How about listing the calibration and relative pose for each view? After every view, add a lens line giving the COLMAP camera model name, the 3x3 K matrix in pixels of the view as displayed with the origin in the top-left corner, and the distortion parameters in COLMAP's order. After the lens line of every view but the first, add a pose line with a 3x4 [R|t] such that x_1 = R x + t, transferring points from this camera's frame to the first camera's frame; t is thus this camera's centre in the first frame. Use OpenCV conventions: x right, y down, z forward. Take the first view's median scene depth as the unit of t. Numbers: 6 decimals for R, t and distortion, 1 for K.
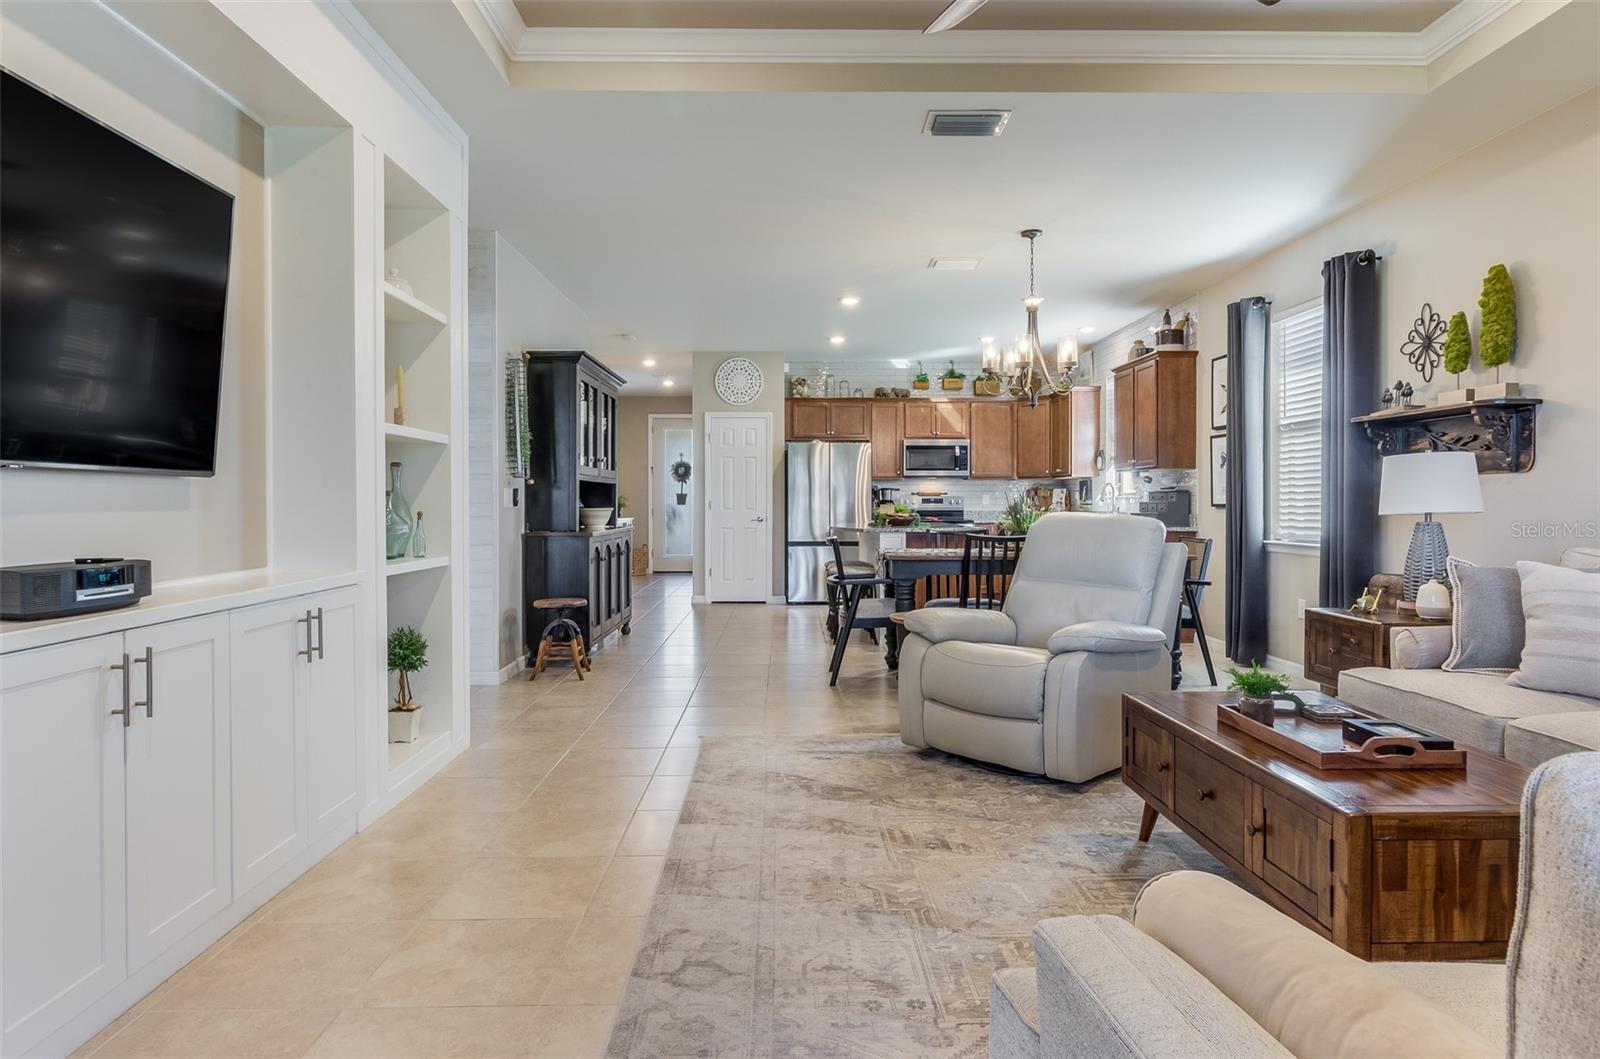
lens RADIAL K [[932.1, 0, 808.4], [0, 932.1, 507.1], [0, 0, 1]] dist [0.001280, 0.000361]
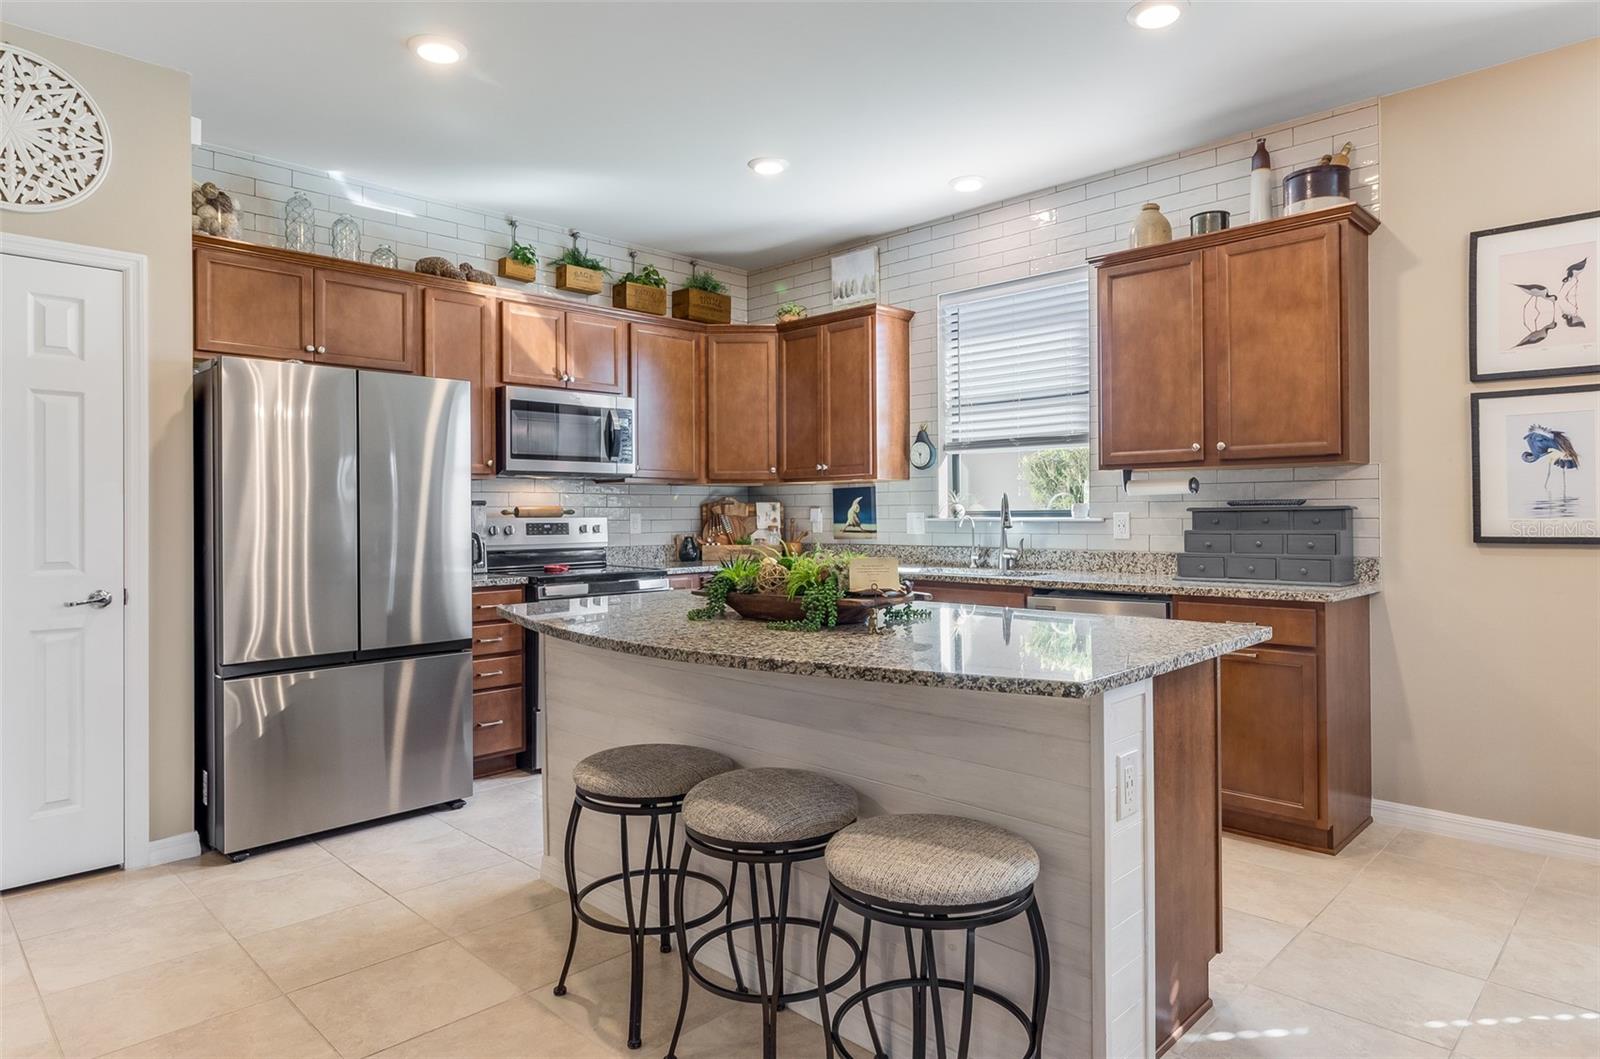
lens RADIAL K [[932.1, 0, 808.4], [0, 932.1, 507.1], [0, 0, 1]] dist [0.001280, 0.000361]
pose [[0.715847, 0.000695, 0.698257, -0.211722], [0.009511, 0.999897, -0.010745, -0.024223], [-0.698193, 0.014333, 0.715766, 1.326650]]
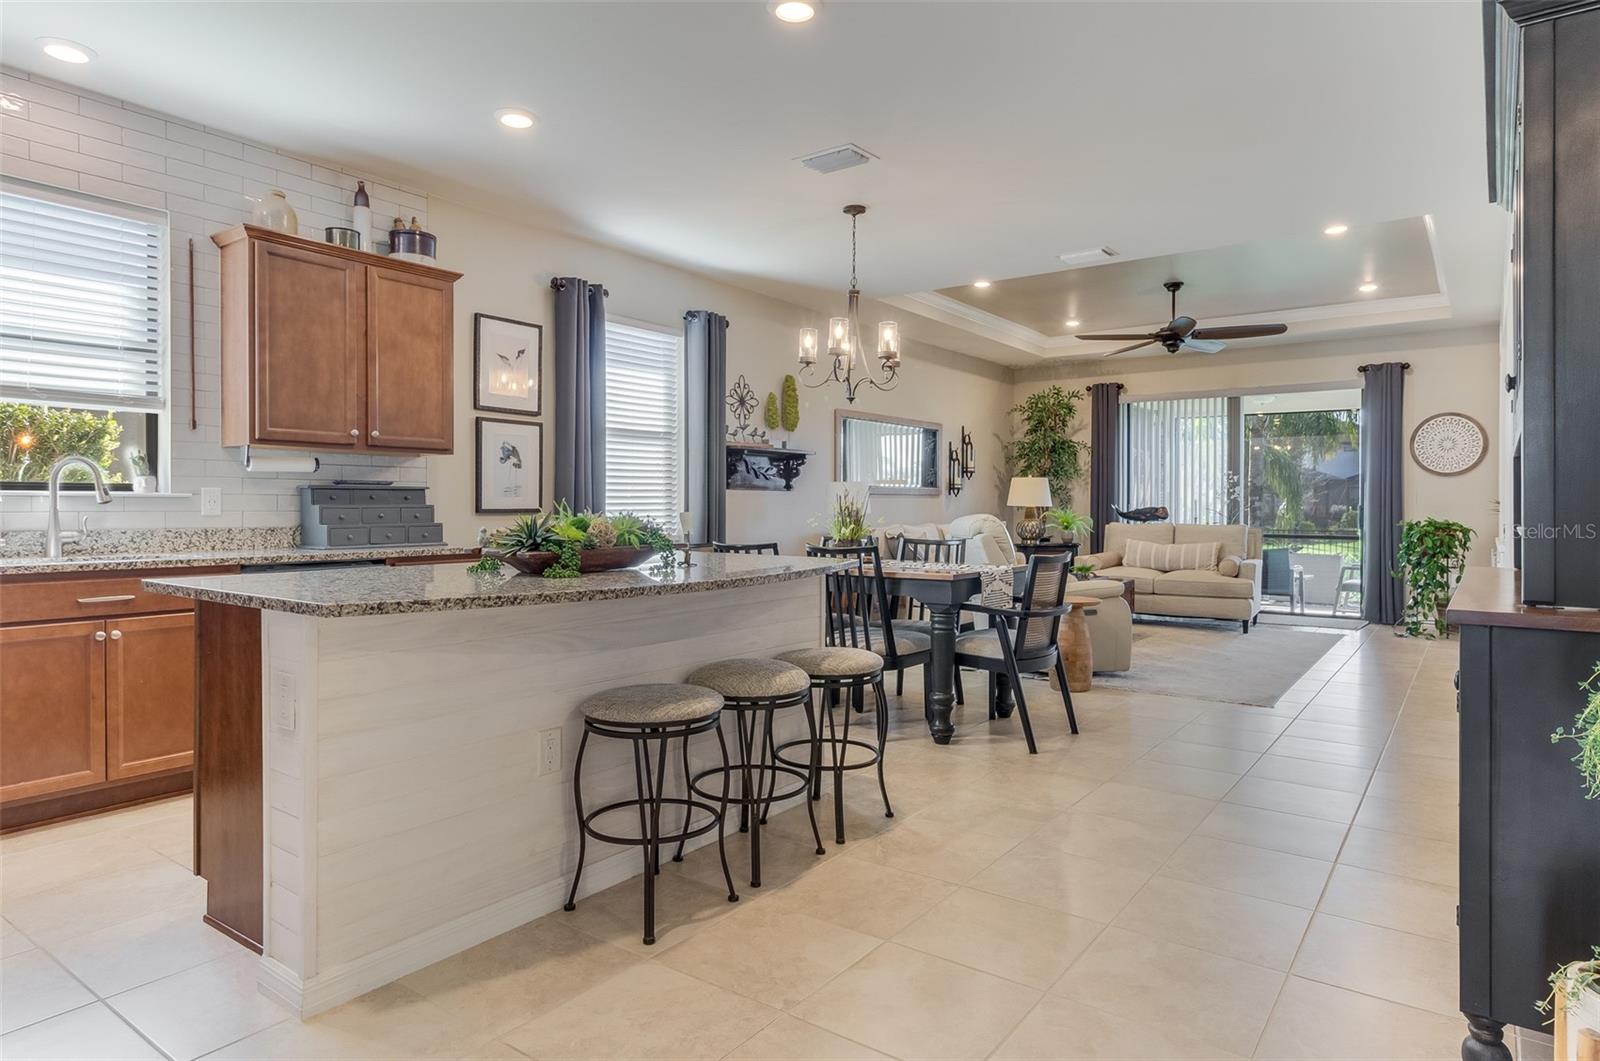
lens RADIAL K [[932.3, 0, 804.1], [0, 932.3, 515.3], [0, 0, 1]] dist [0.004241, 0.002157]
pose [[-0.794144, -0.004457, 0.607714, -0.329755], [0.003048, 0.999931, 0.011317, -0.008352], [-0.607722, 0.010840, -0.794076, 2.117437]]
